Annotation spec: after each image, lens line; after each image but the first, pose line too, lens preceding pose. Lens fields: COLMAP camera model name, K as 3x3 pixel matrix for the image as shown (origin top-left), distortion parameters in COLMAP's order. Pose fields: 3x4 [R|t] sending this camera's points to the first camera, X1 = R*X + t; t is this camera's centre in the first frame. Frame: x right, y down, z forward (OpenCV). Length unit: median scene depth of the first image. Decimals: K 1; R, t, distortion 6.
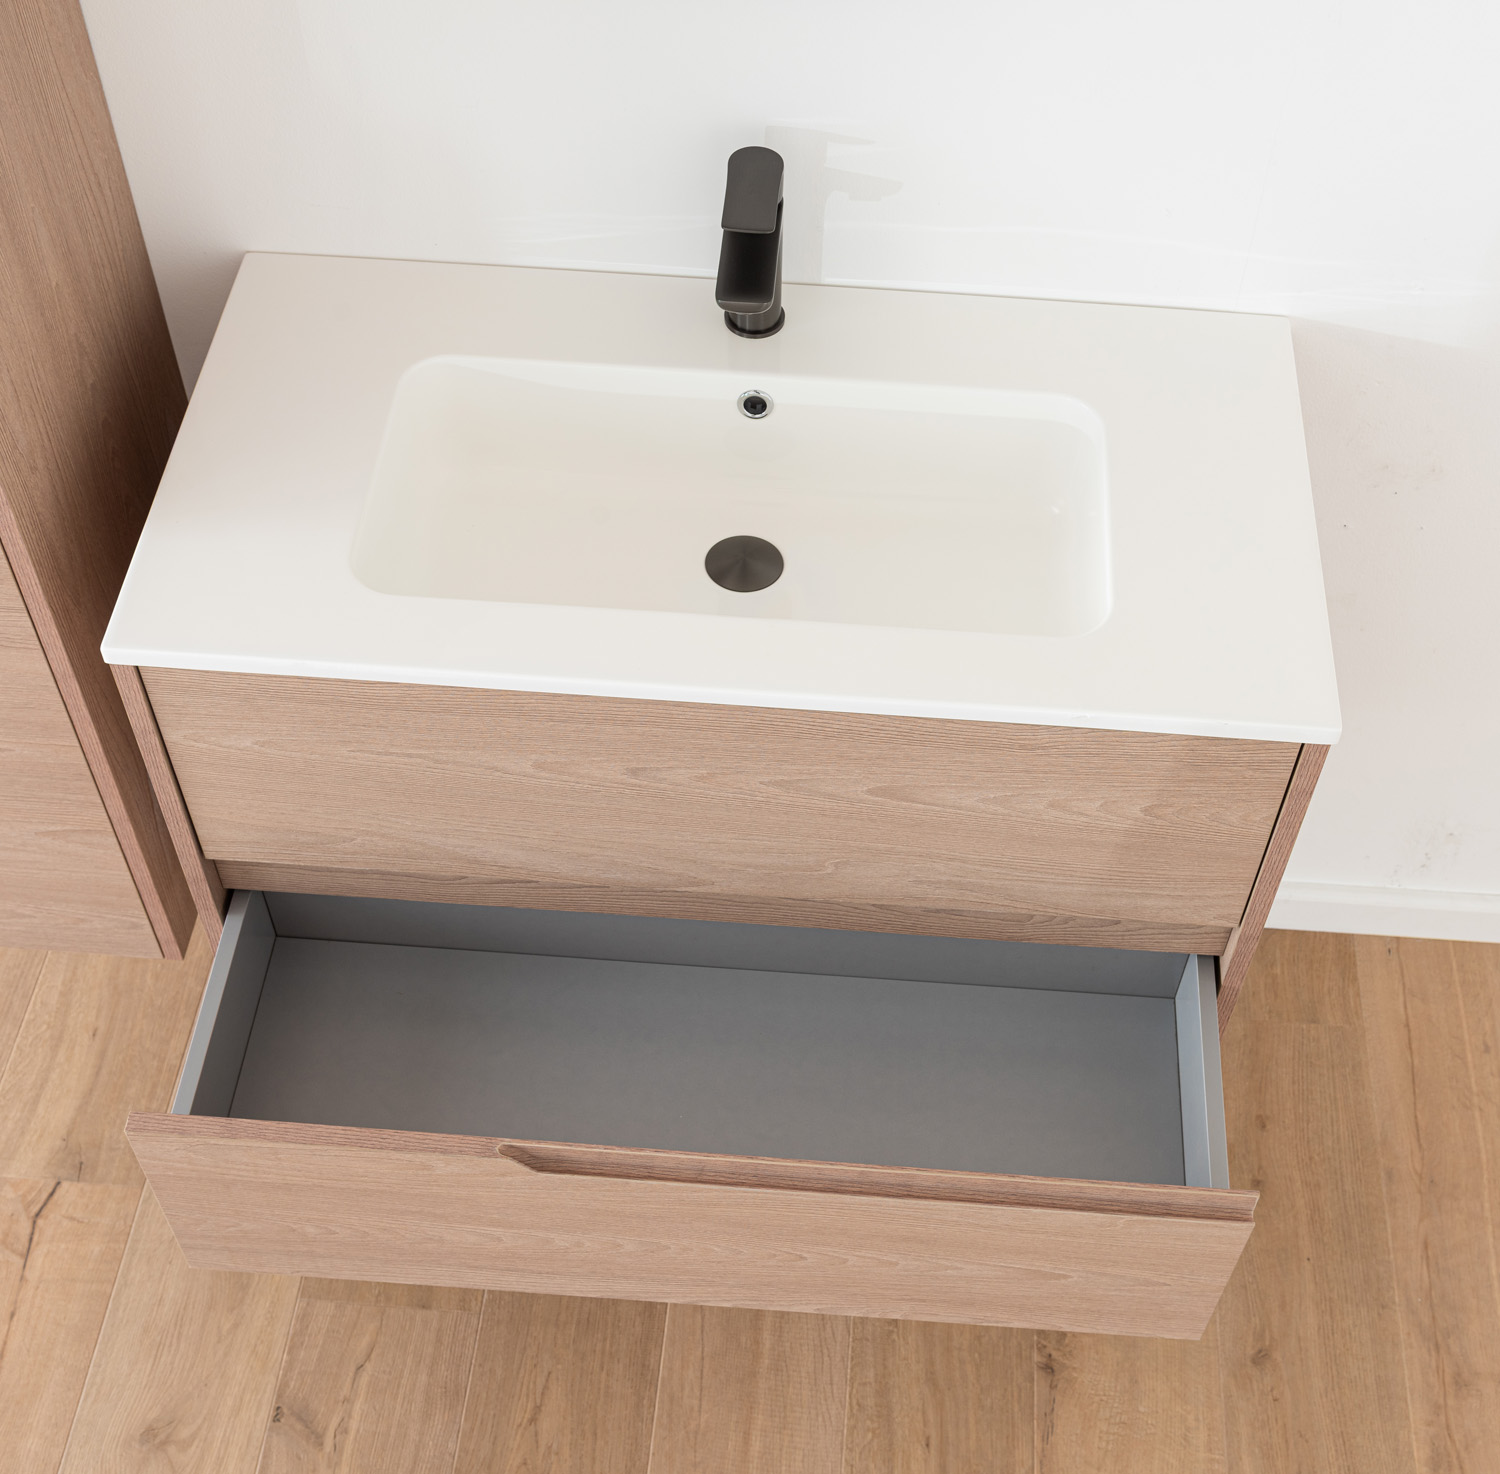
lens RADIAL K [[2053.0, 0, 803.8], [0, 2053.0, 737.6], [0, 0, 1]] dist [-0.004391, 0.014768]
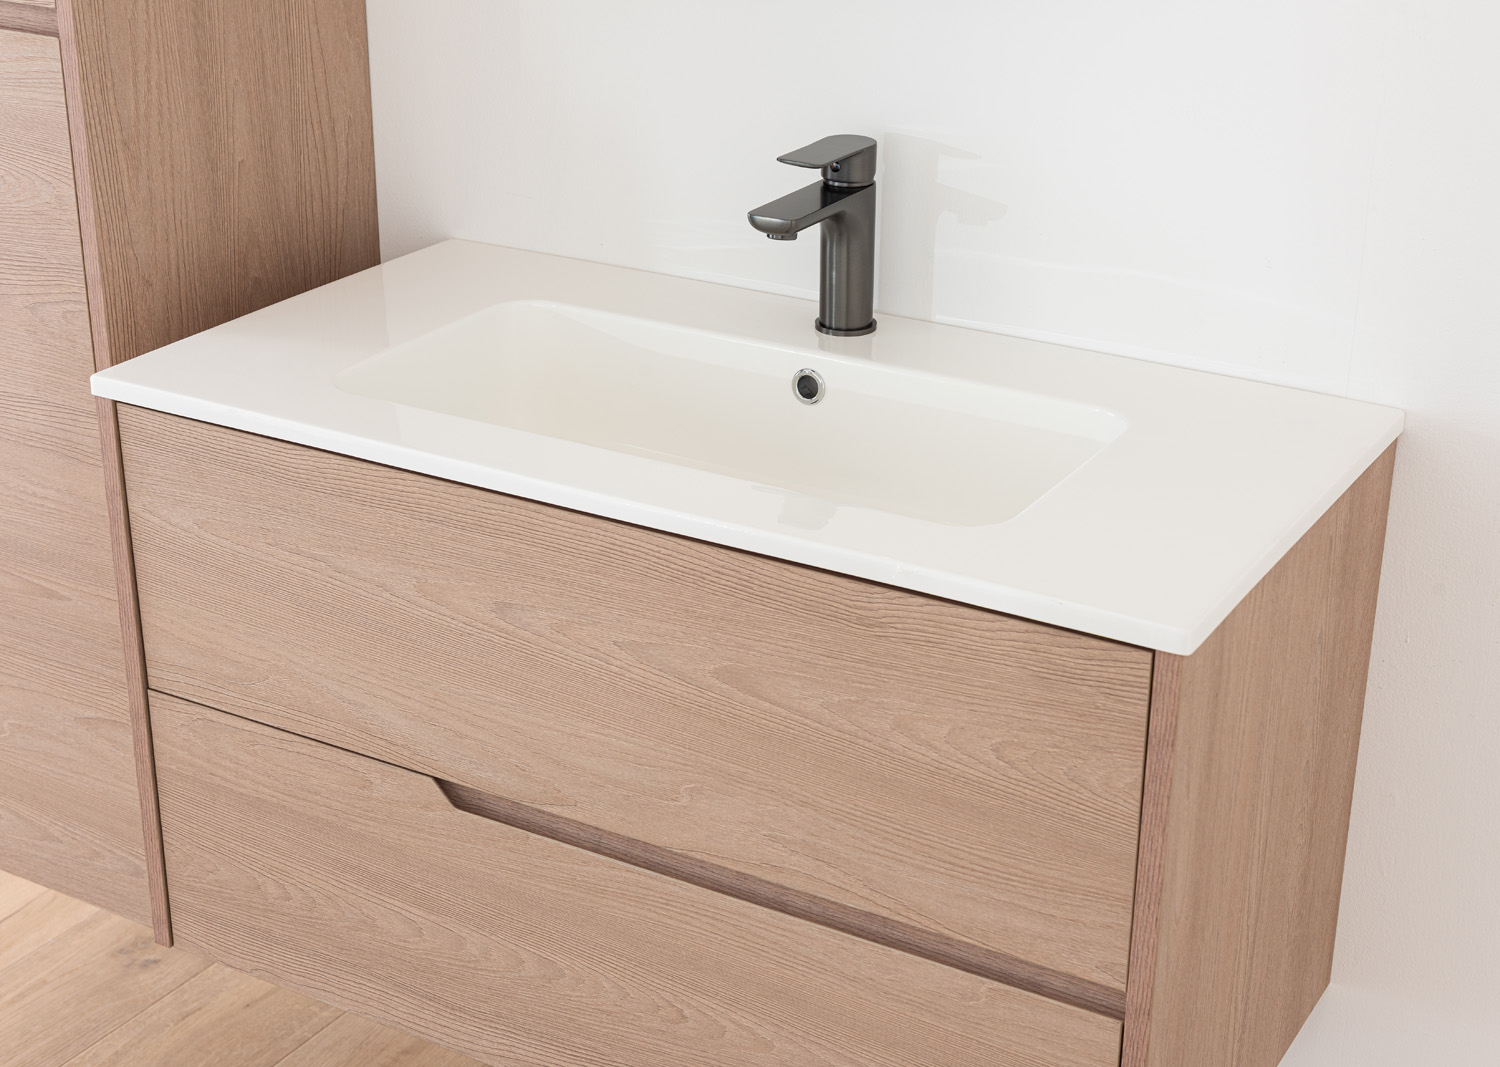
lens RADIAL K [[2323.1, 0, 800.3], [0, 2323.1, 536.3], [0, 0, 1]] dist [0.006007, 0.011290]
pose [[0.899309, 0.155428, -0.408761, 0.430570], [-0.332687, 0.849823, -0.408803, 0.346102], [0.283835, 0.503630, 0.815963, 0.140457]]
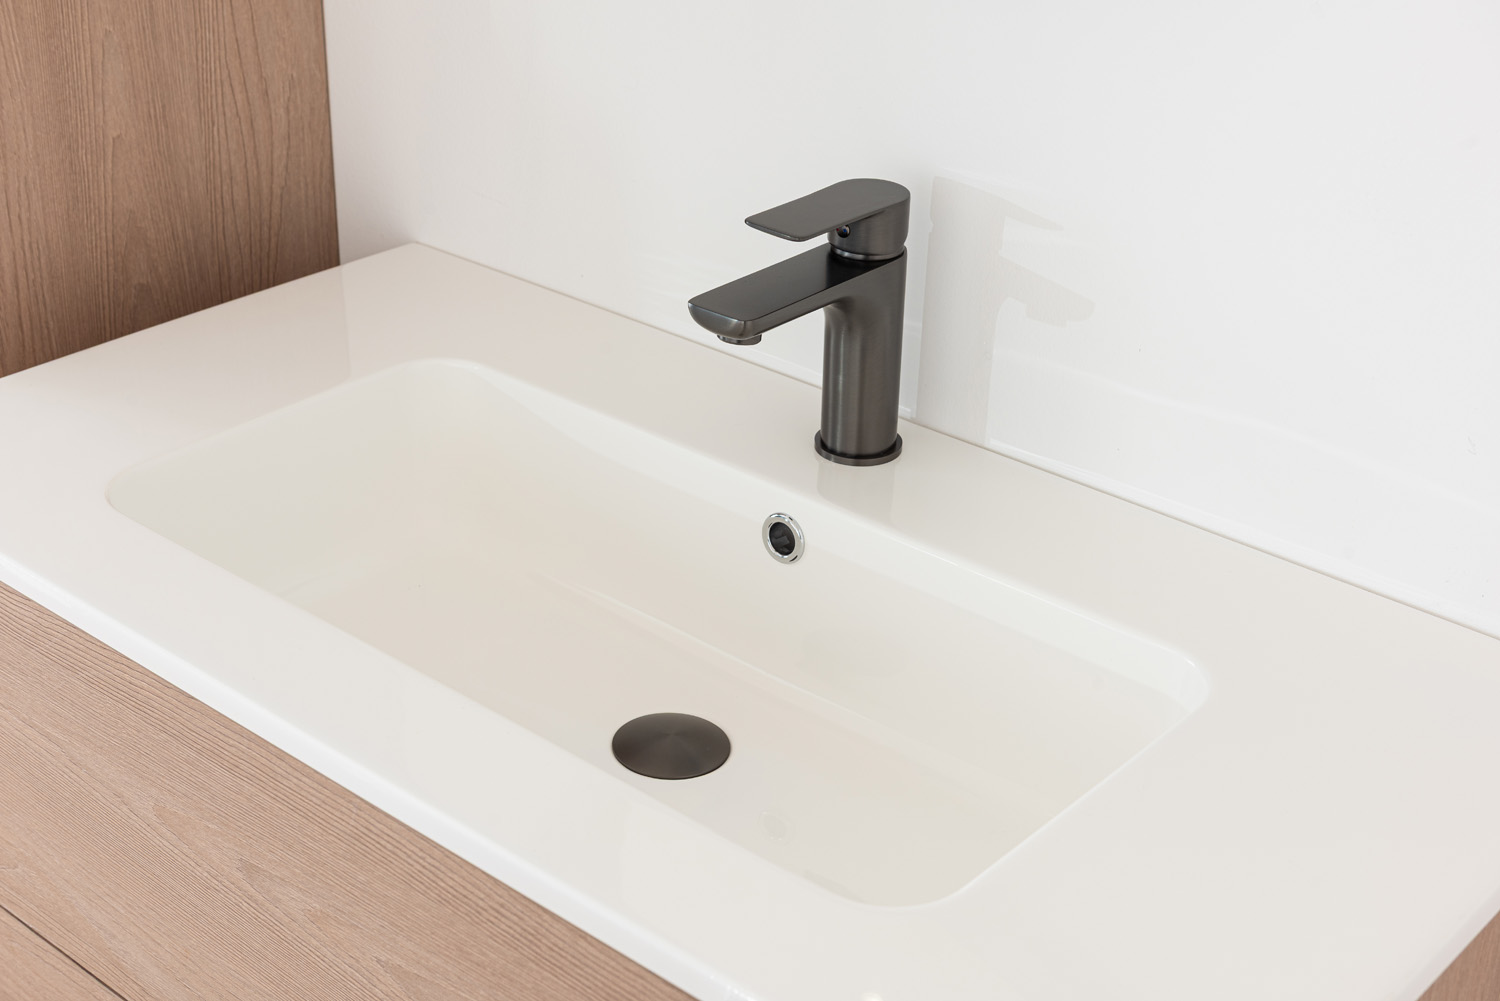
lens RADIAL K [[2204.0, 0, 749.5], [0, 2204.0, 509.1], [0, 0, 1]] dist [-0.002122, 0.063914]
pose [[0.794419, 0.270827, -0.543646, 0.359090], [-0.473676, 0.836517, -0.275447, 0.034887], [0.380170, 0.476332, 0.792829, 0.413761]]
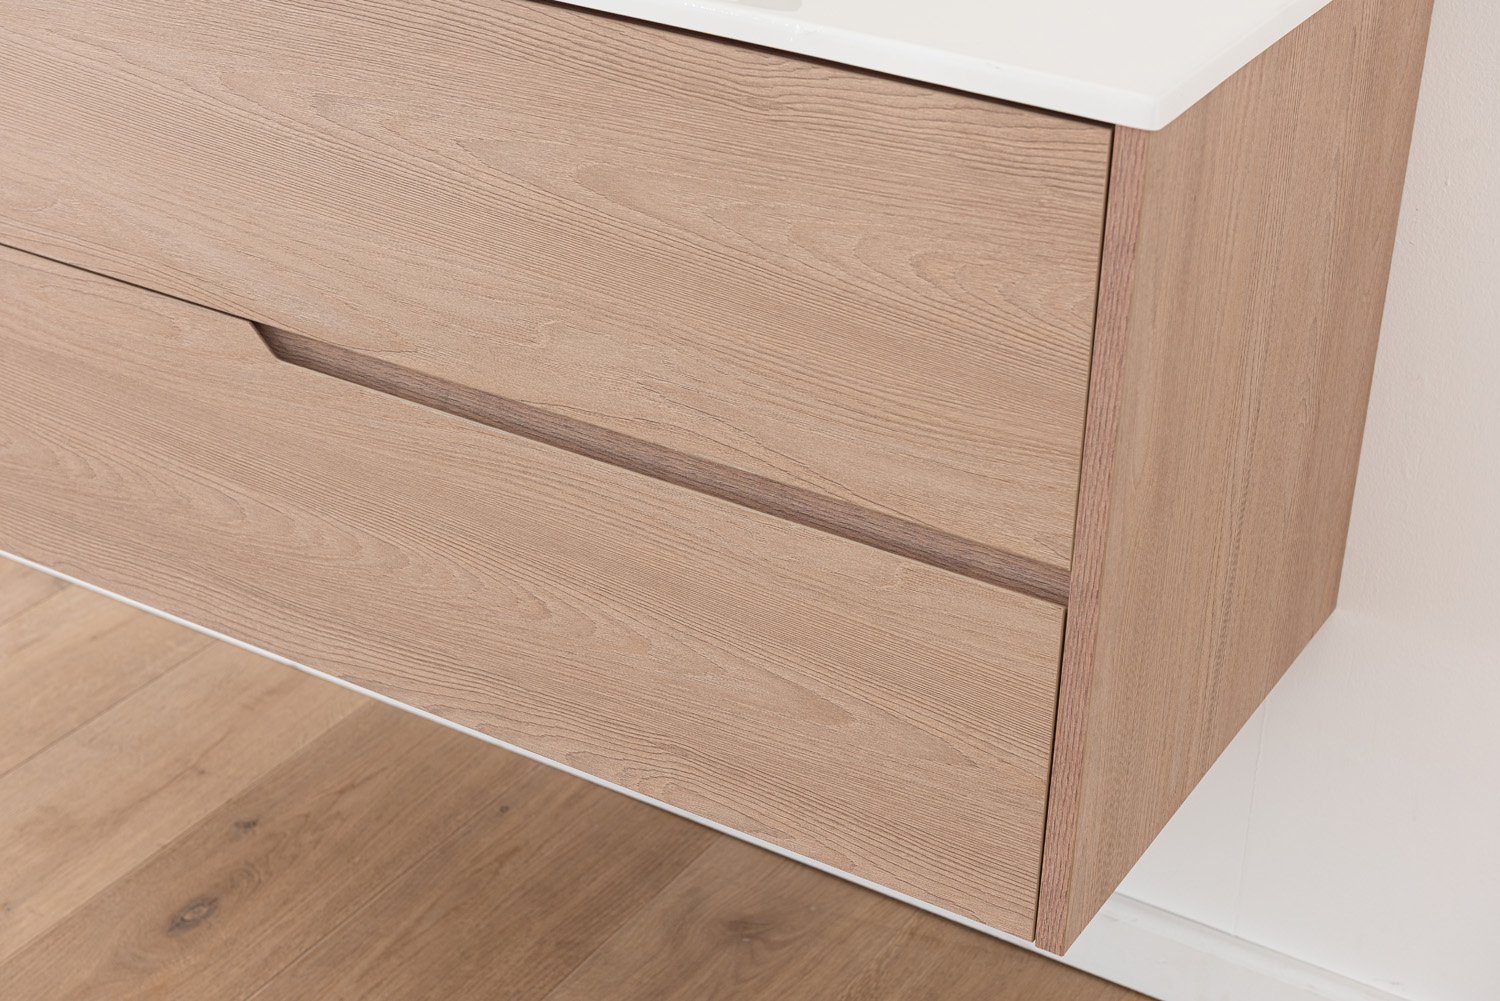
lens RADIAL K [[2511.5, 0, 753.2], [0, 2511.5, 510.4], [0, 0, 1]] dist [0.001665, 0.132017]
pose [[0.885900, 0.217079, -0.409949, 0.434328], [-0.358785, 0.880821, -0.308915, 0.348832], [0.294033, 0.420751, 0.858204, 0.283107]]
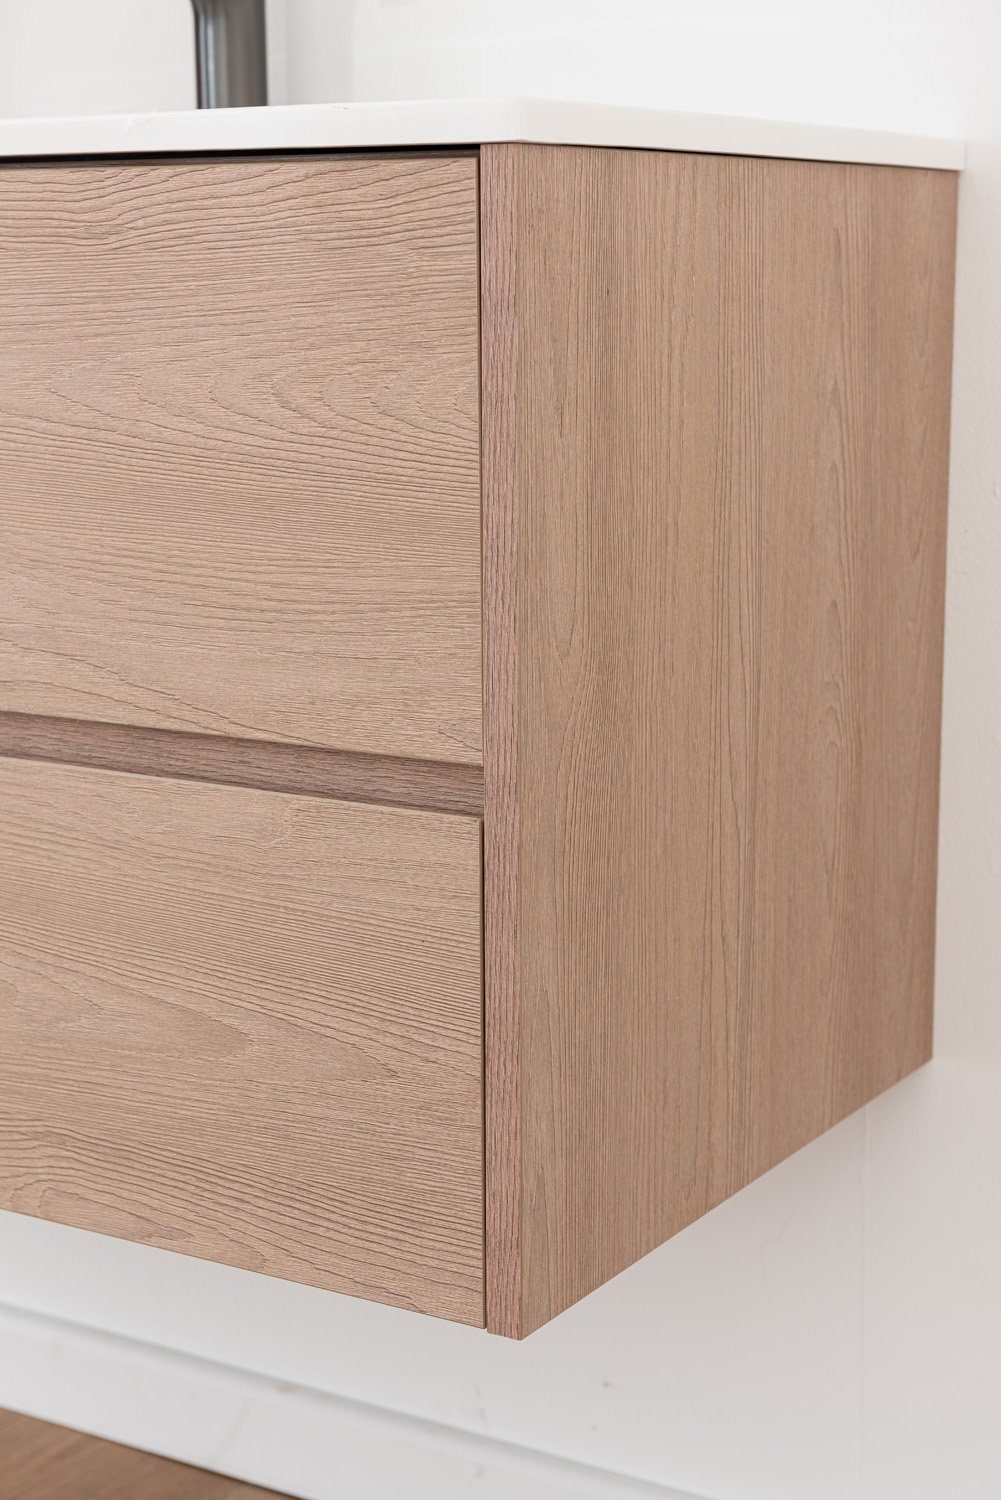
lens RADIAL K [[2563.6, 0, 504.3], [0, 2563.6, 743.8], [0, 0, 1]] dist [0.010634, 0.116638]
pose [[0.880766, 0.054199, -0.470439, 0.503854], [-0.348761, 0.746255, -0.566983, 0.437307], [0.320338, 0.663450, 0.676179, 0.561947]]
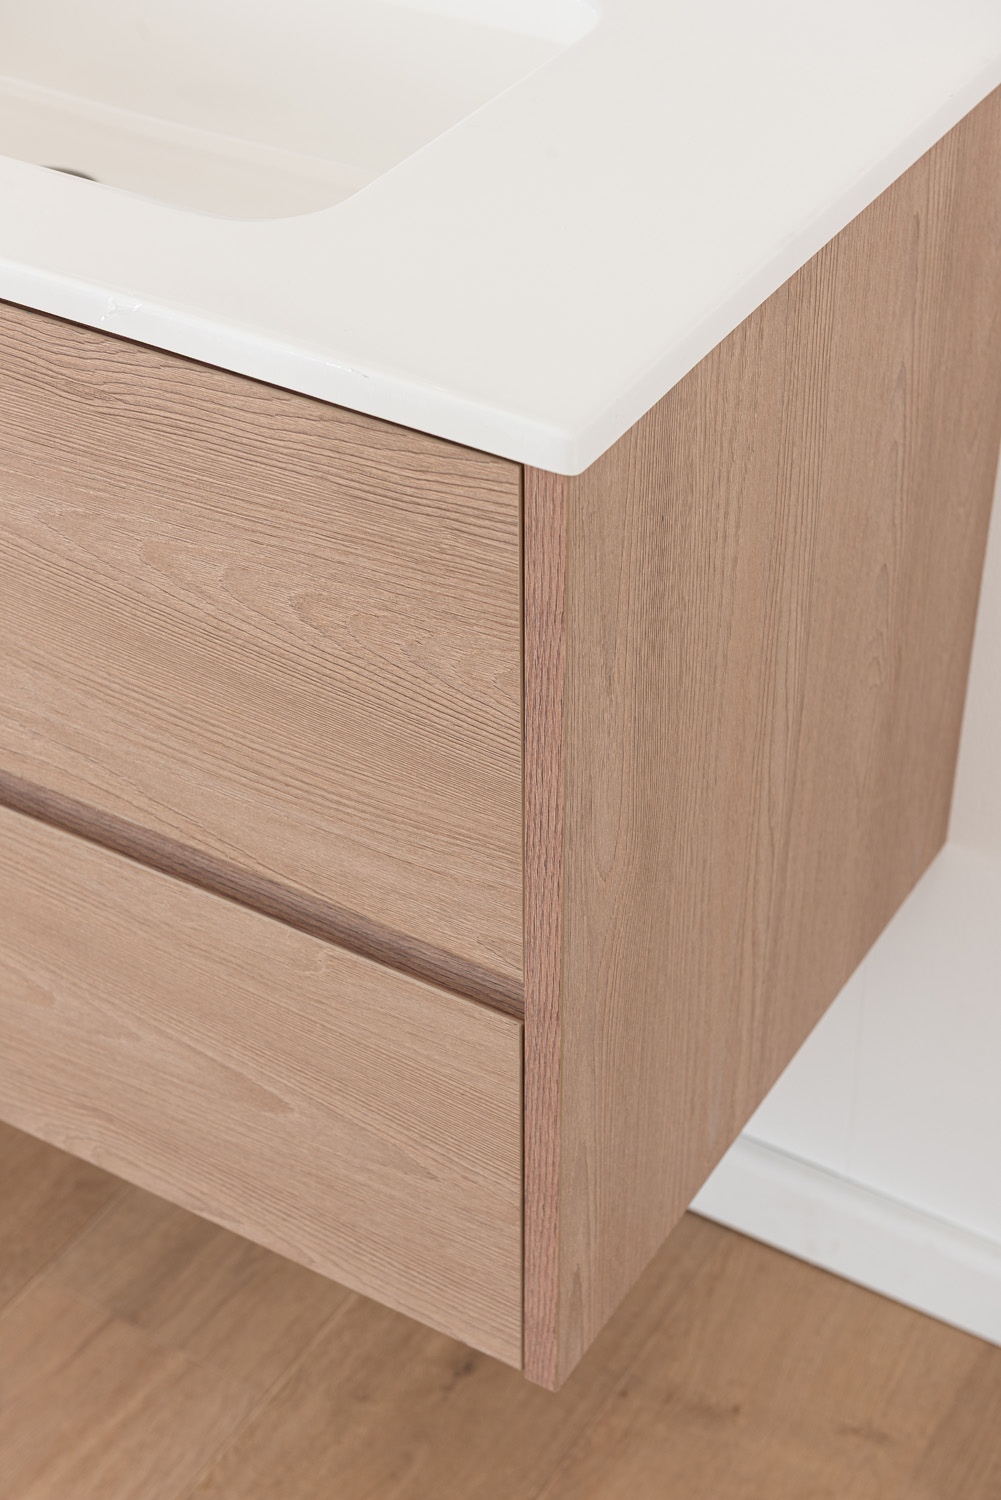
lens RADIAL K [[2511.5, 0, 500.5], [0, 2511.5, 750.0], [0, 0, 1]] dist [0.001665, 0.132017]
pose [[0.886104, 0.257600, -0.385307, 0.418267], [-0.339325, 0.926839, -0.160714, 0.137719], [0.315718, 0.273153, 0.908686, 0.425029]]
